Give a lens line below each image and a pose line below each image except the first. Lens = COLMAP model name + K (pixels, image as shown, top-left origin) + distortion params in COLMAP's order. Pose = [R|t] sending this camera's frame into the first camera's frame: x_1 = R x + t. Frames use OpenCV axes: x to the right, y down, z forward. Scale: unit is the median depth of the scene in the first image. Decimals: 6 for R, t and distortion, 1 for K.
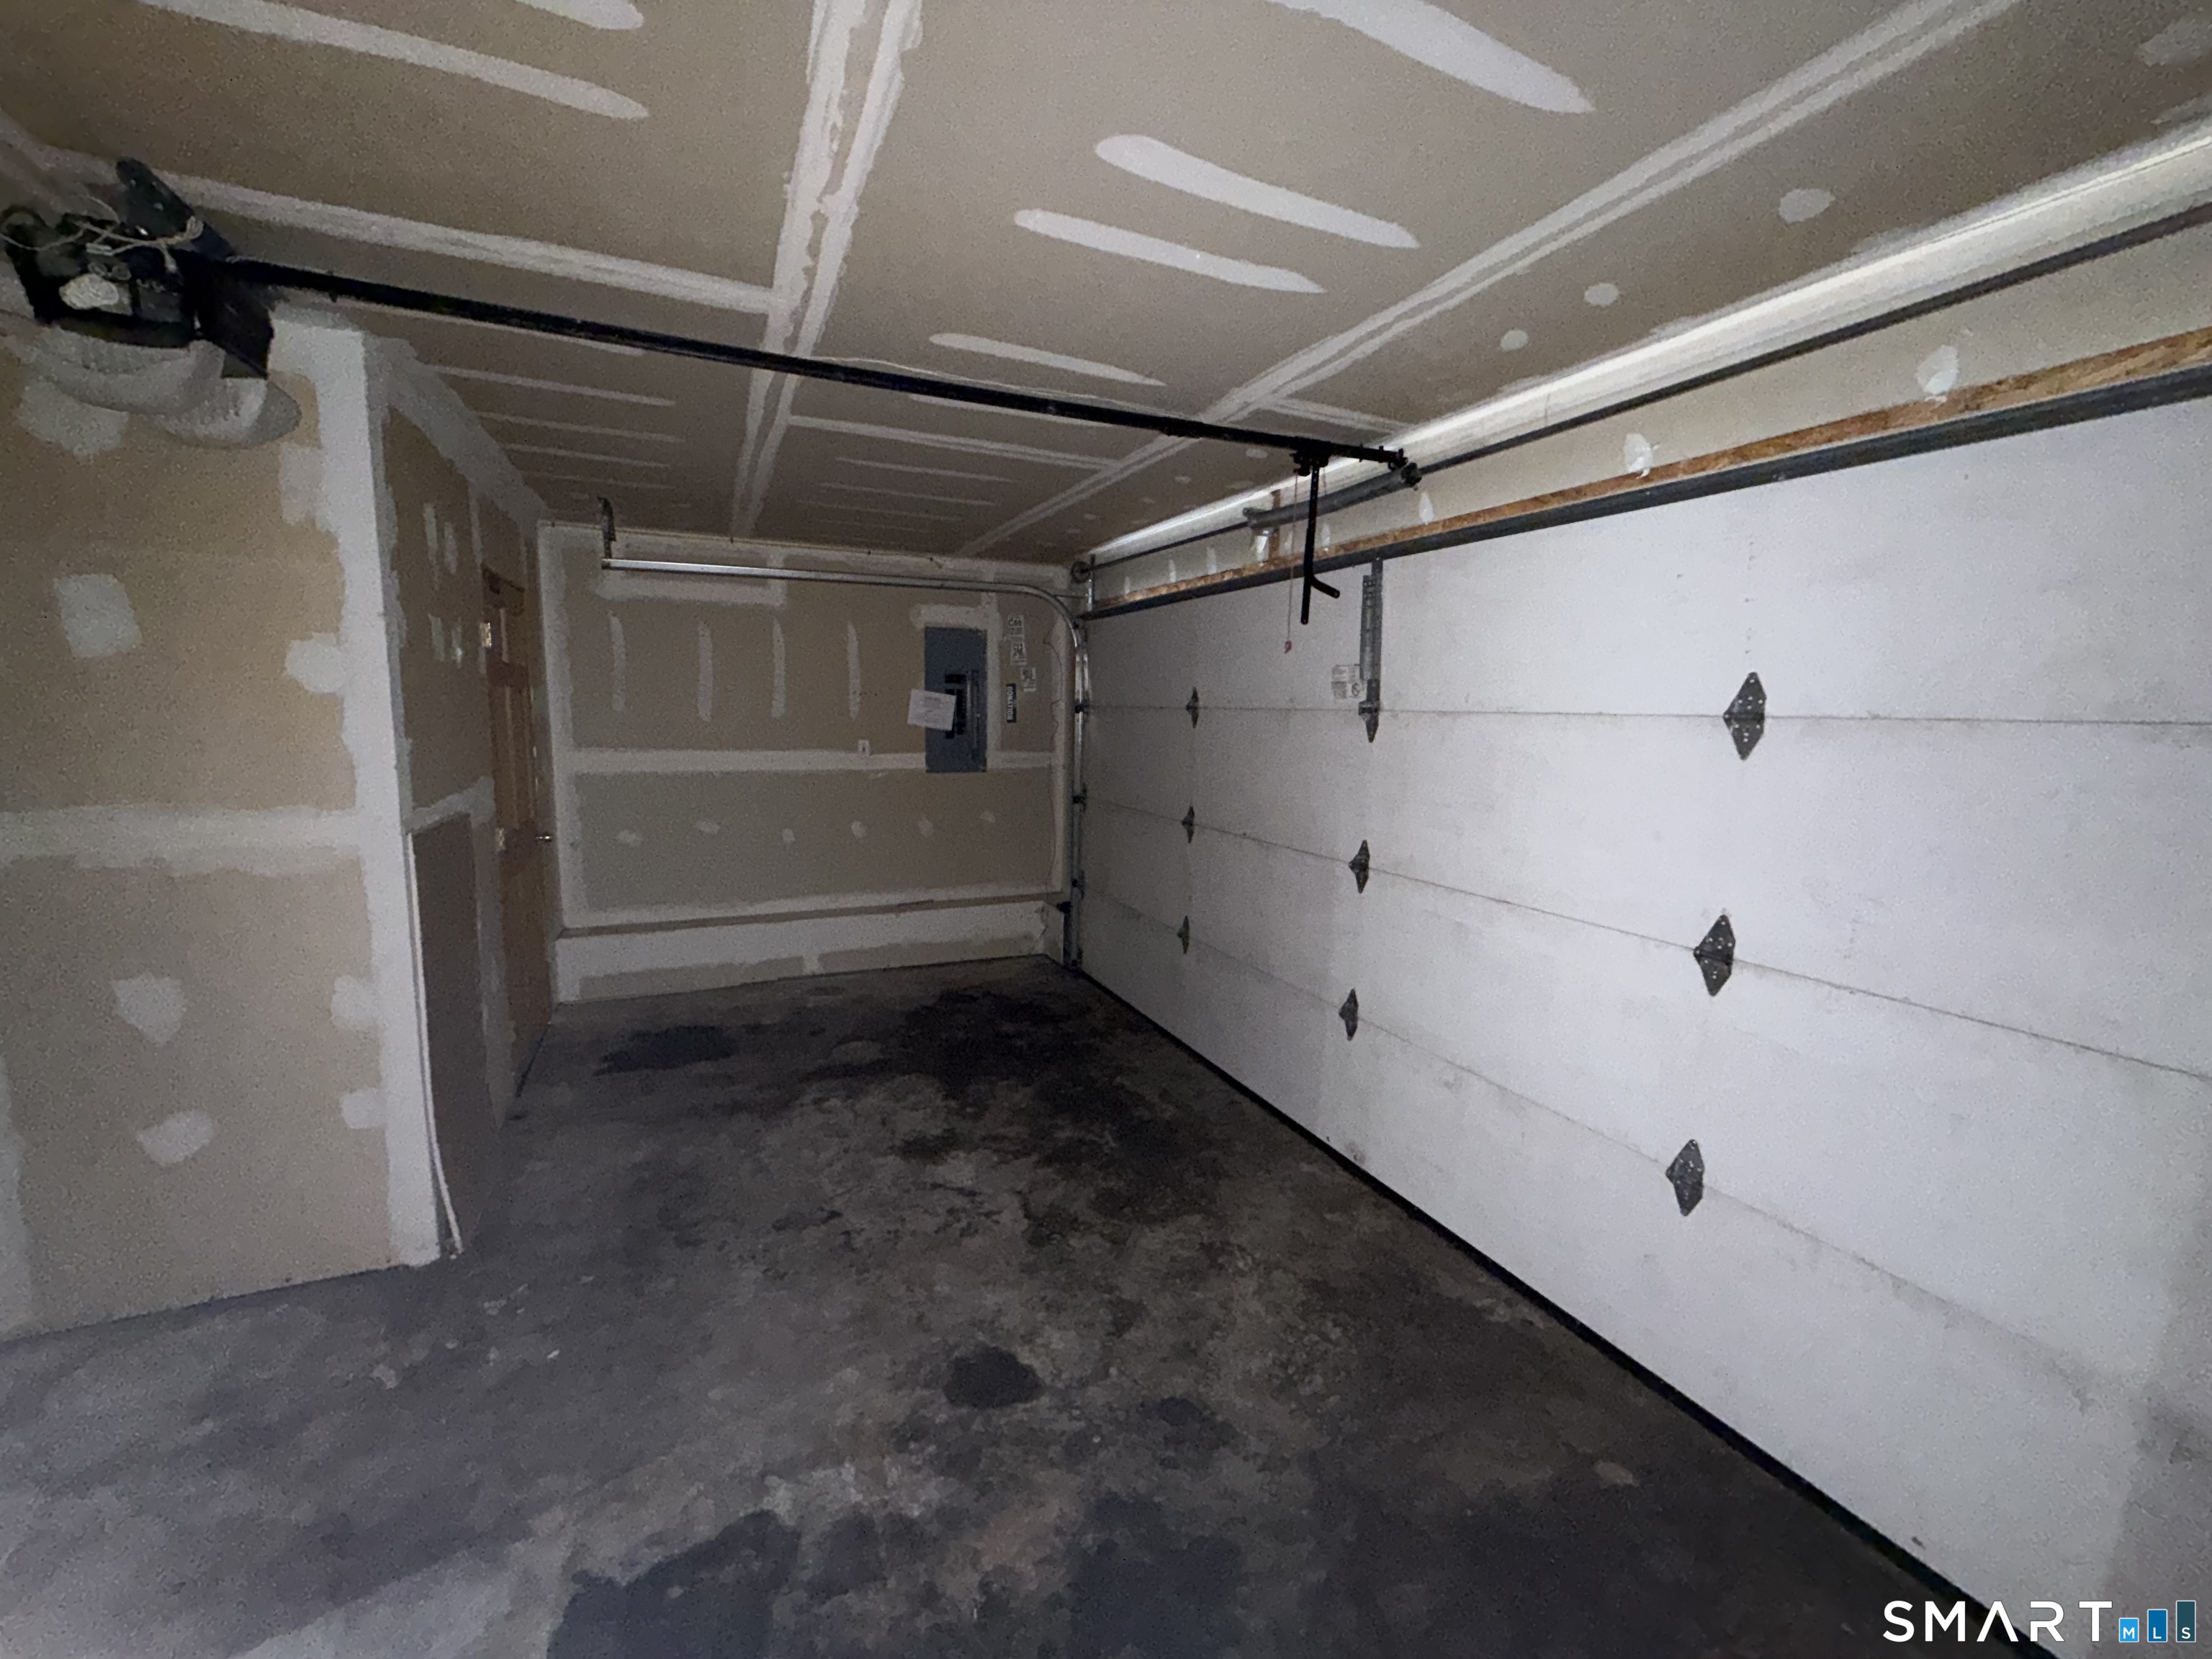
lens RADIAL K [[880.4, 0, 1107.0], [0, 880.4, 827.1], [0, 0, 1]] dist [-0.000402, 0.000504]
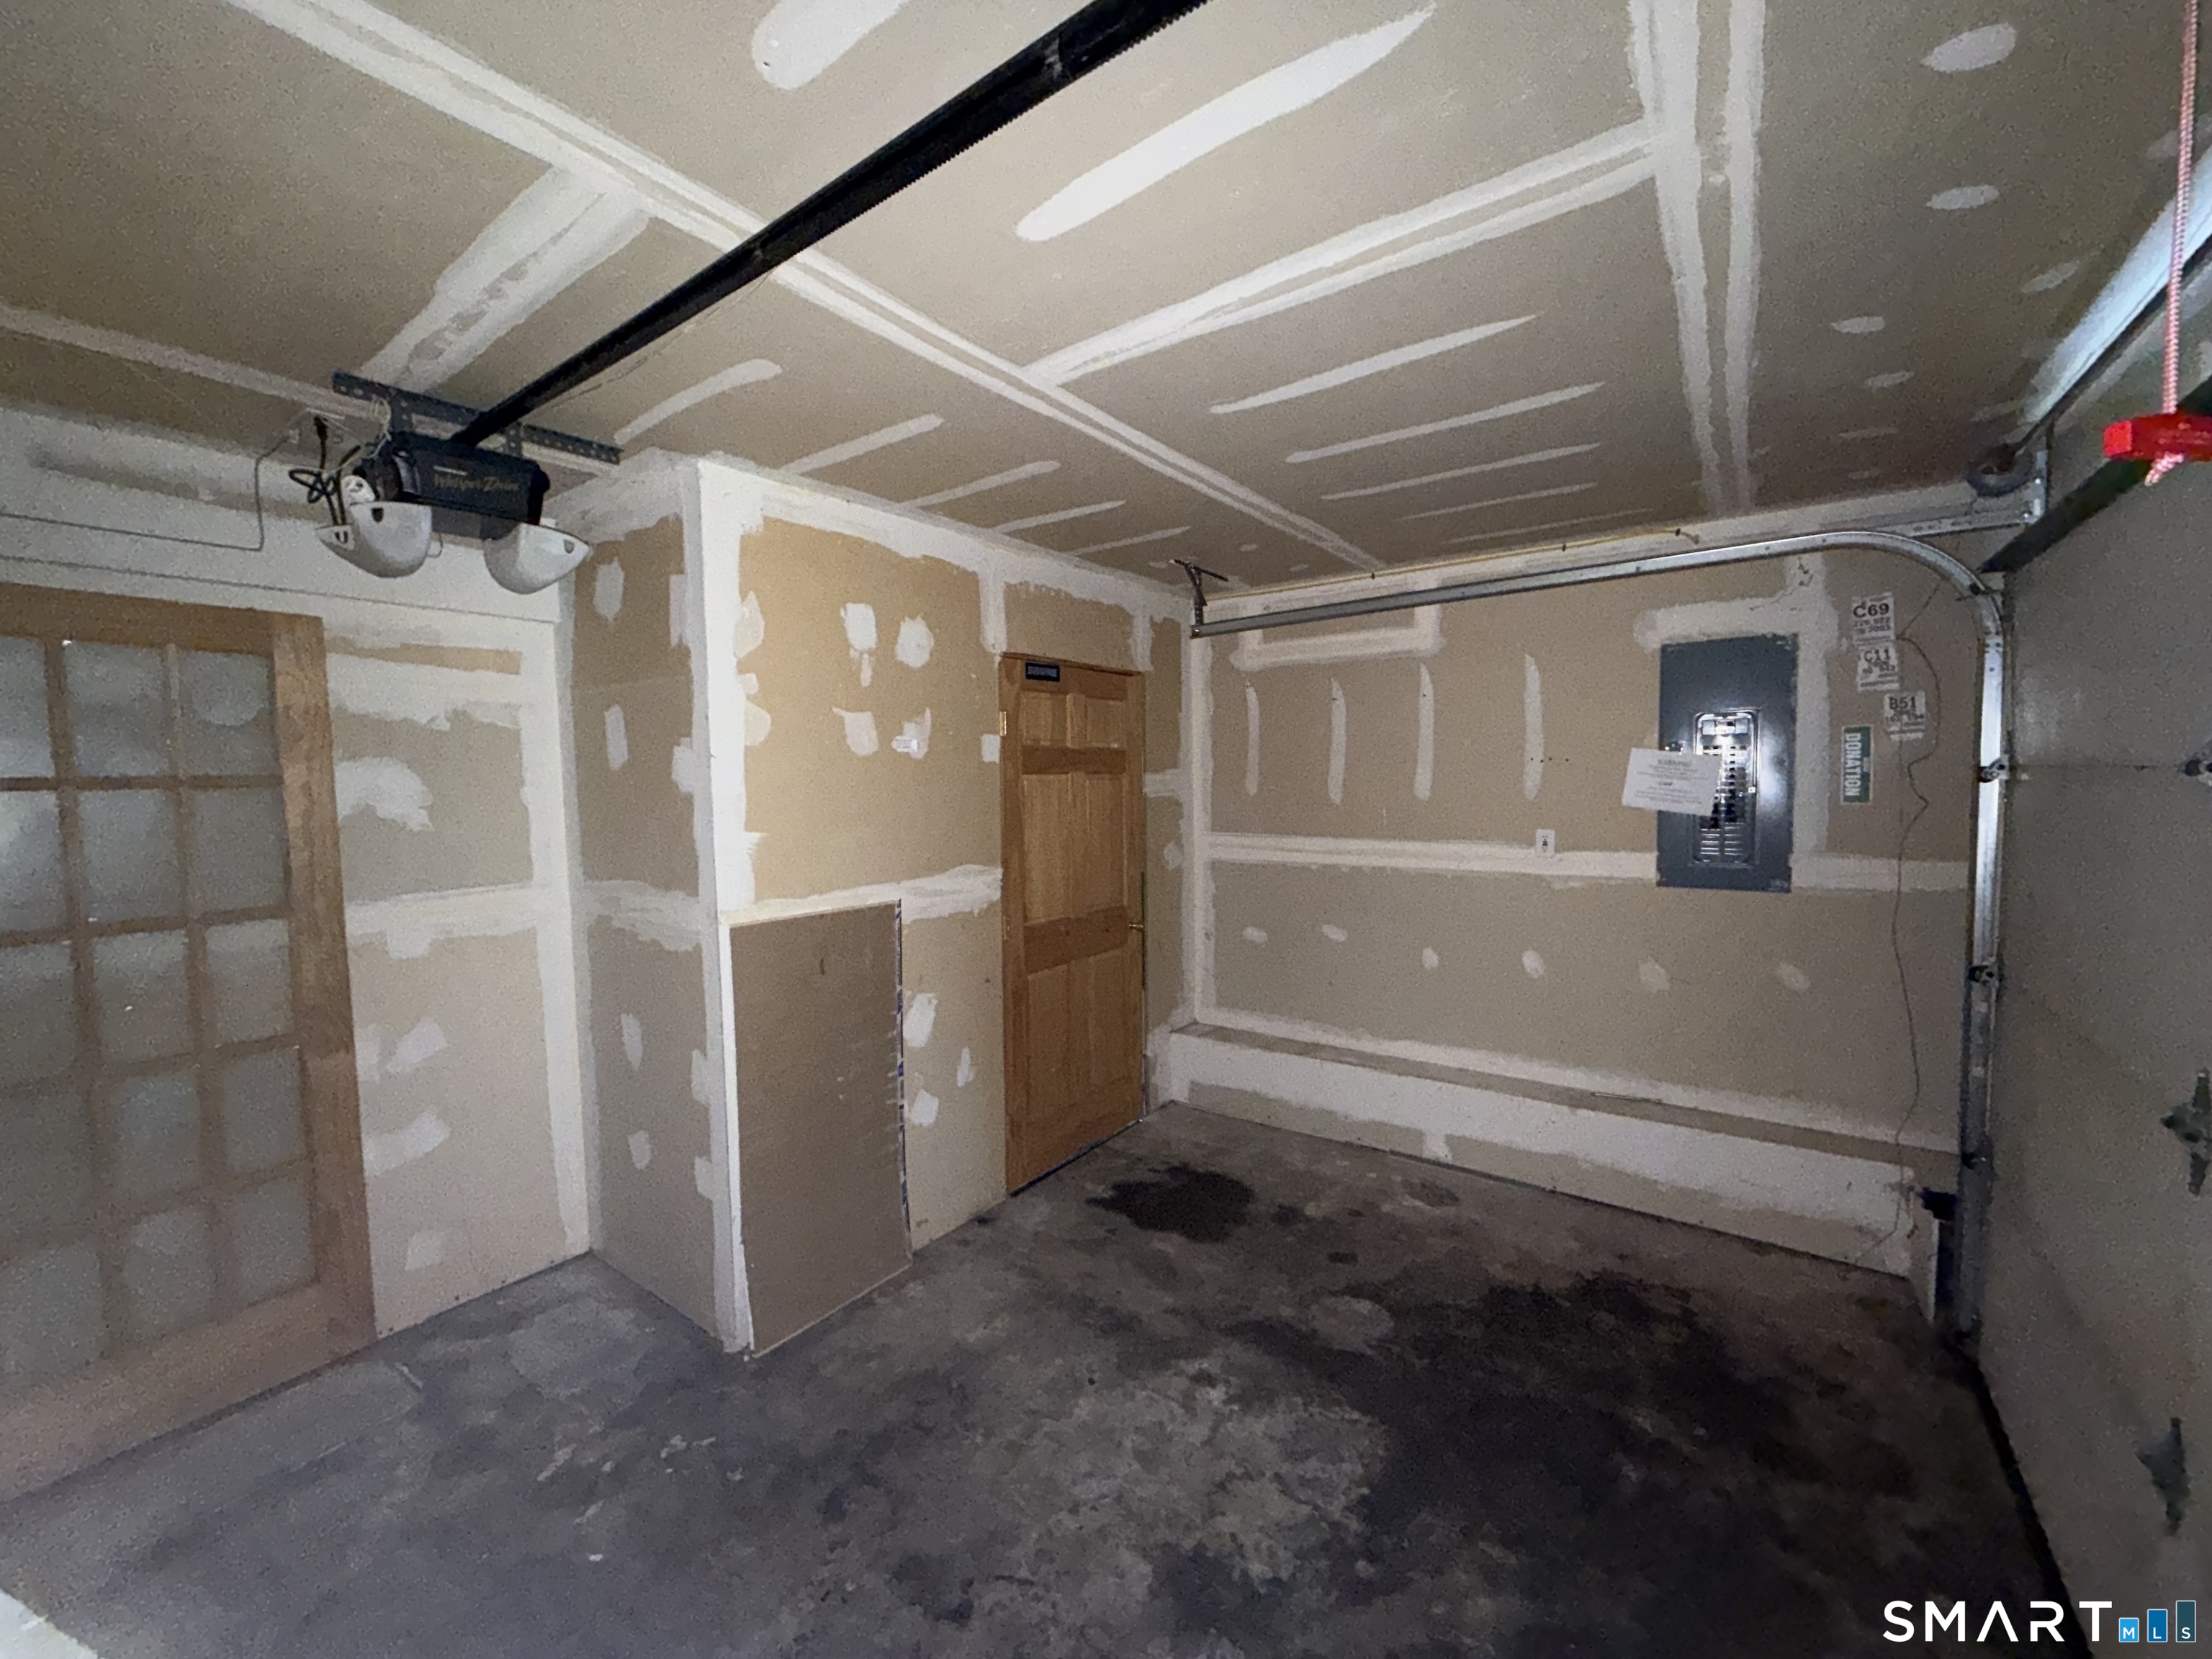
lens RADIAL K [[880.4, 0, 1100.3], [0, 880.4, 829.0], [0, 0, 1]] dist [-0.000402, 0.000504]
pose [[0.483545, 0.024236, -0.874984, 0.165135], [-0.090783, 0.995614, -0.022592, -0.063983], [0.870599, 0.090358, 0.483624, 0.460868]]
